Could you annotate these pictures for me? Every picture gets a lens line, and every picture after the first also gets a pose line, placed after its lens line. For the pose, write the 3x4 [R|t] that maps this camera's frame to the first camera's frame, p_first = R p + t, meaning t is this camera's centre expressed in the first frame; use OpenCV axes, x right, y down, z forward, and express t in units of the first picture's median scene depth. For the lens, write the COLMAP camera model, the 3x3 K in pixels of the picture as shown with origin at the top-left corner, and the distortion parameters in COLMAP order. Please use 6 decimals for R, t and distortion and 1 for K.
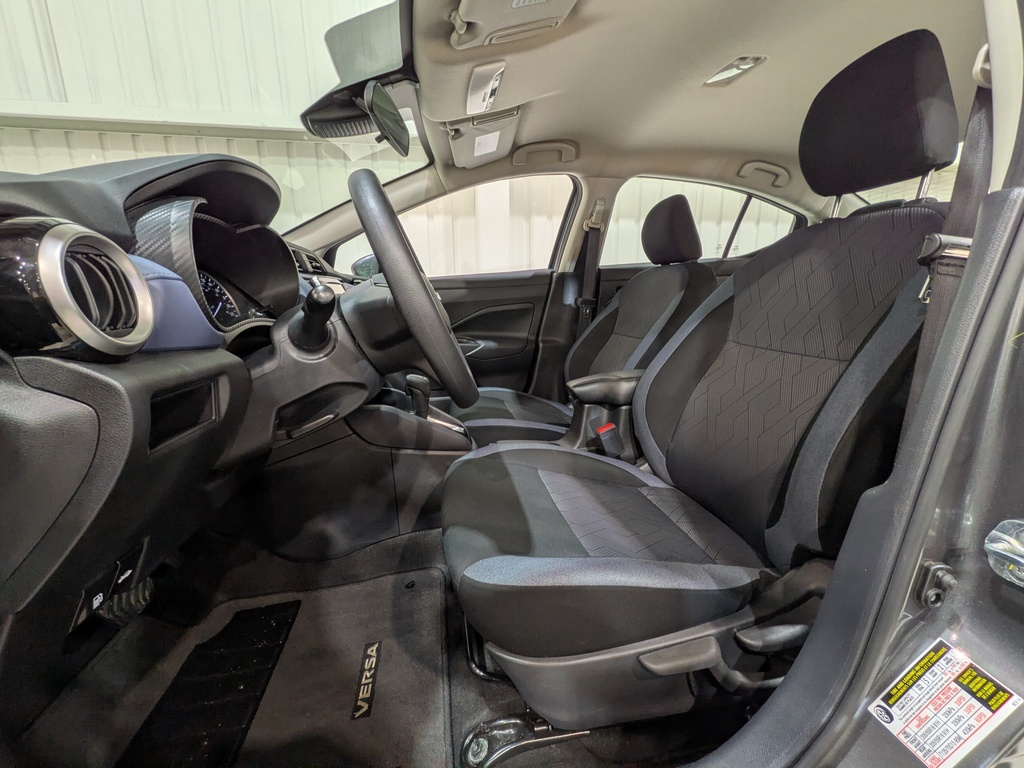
lens RADIAL K [[404.3, 0, 505.9], [0, 404.3, 385.4], [0, 0, 1]] dist [0.010951, -0.000108]
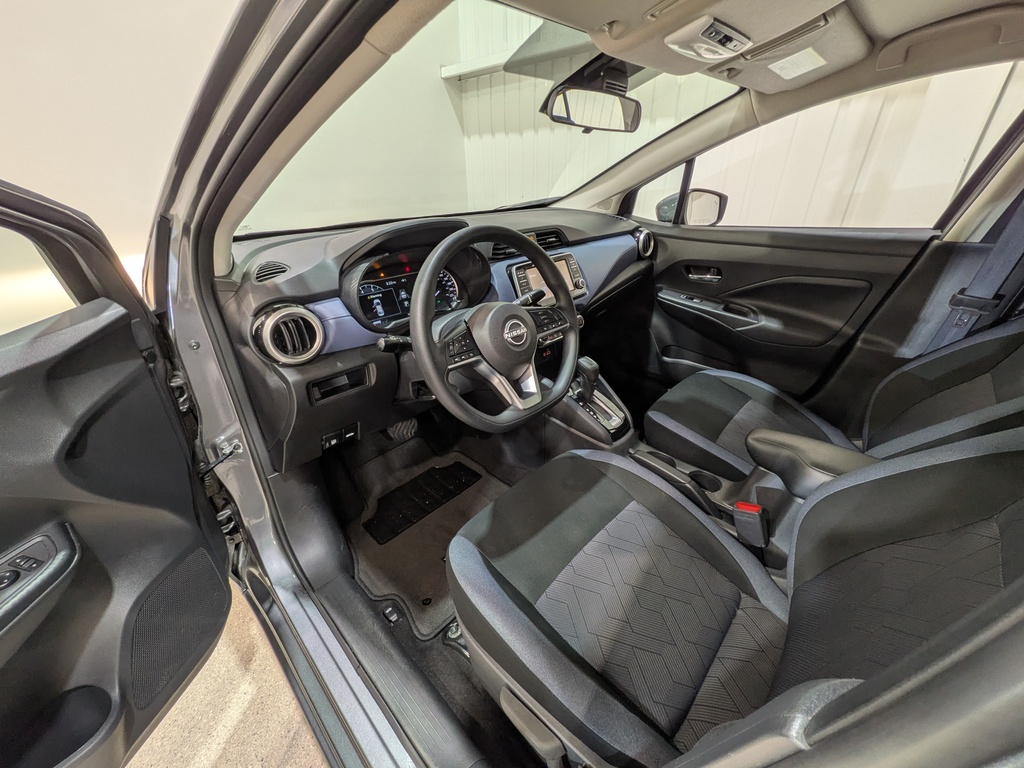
lens RADIAL K [[404.3, 0, 517.6], [0, 404.3, 383.2], [0, 0, 1]] dist [0.010951, -0.000108]
pose [[0.581815, 0.391494, -0.712898, 0.328777], [-0.172463, 0.915980, 0.362266, -0.232328], [0.794826, -0.087823, 0.600449, 0.138870]]
